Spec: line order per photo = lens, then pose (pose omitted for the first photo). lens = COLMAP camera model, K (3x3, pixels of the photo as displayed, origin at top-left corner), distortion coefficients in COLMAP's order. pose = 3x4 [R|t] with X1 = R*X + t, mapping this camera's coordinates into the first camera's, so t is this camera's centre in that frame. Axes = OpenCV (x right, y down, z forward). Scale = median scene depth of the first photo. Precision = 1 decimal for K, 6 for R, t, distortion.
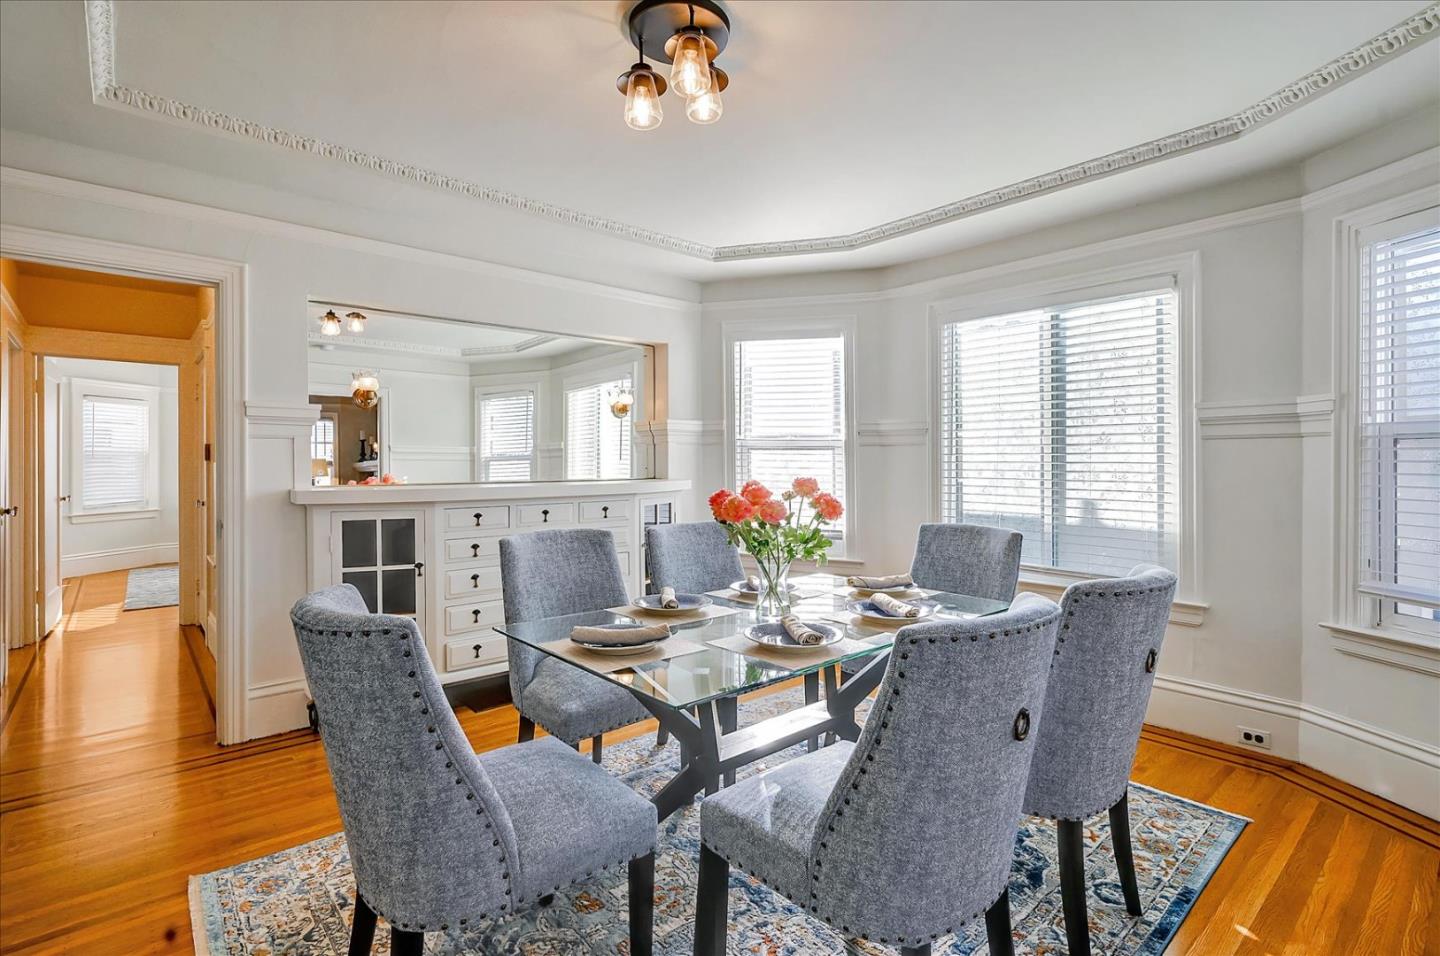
lens RADIAL K [[650.5, 0, 714.0], [0, 650.5, 470.7], [0, 0, 1]] dist [0.027627, 0.000160]
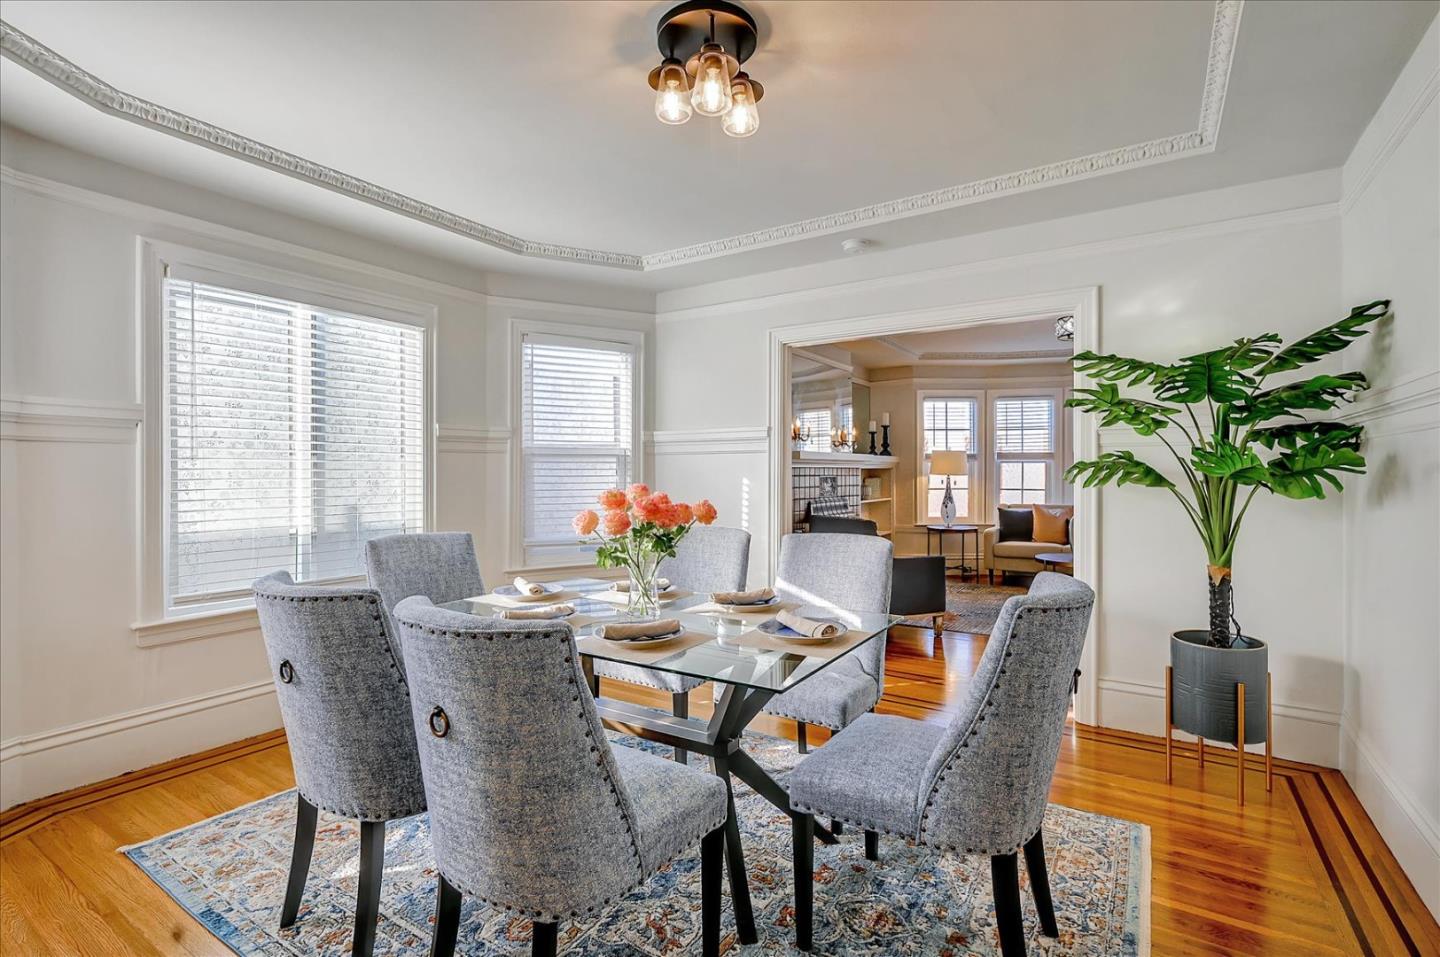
lens RADIAL K [[650.5, 0, 714.0], [0, 650.5, 471.2], [0, 0, 1]] dist [0.027627, 0.000160]
pose [[-0.238482, -0.007830, 0.971115, -0.676864], [0.007460, 0.999923, 0.009894, -0.020420], [-0.971118, 0.009604, -0.238406, 0.855577]]
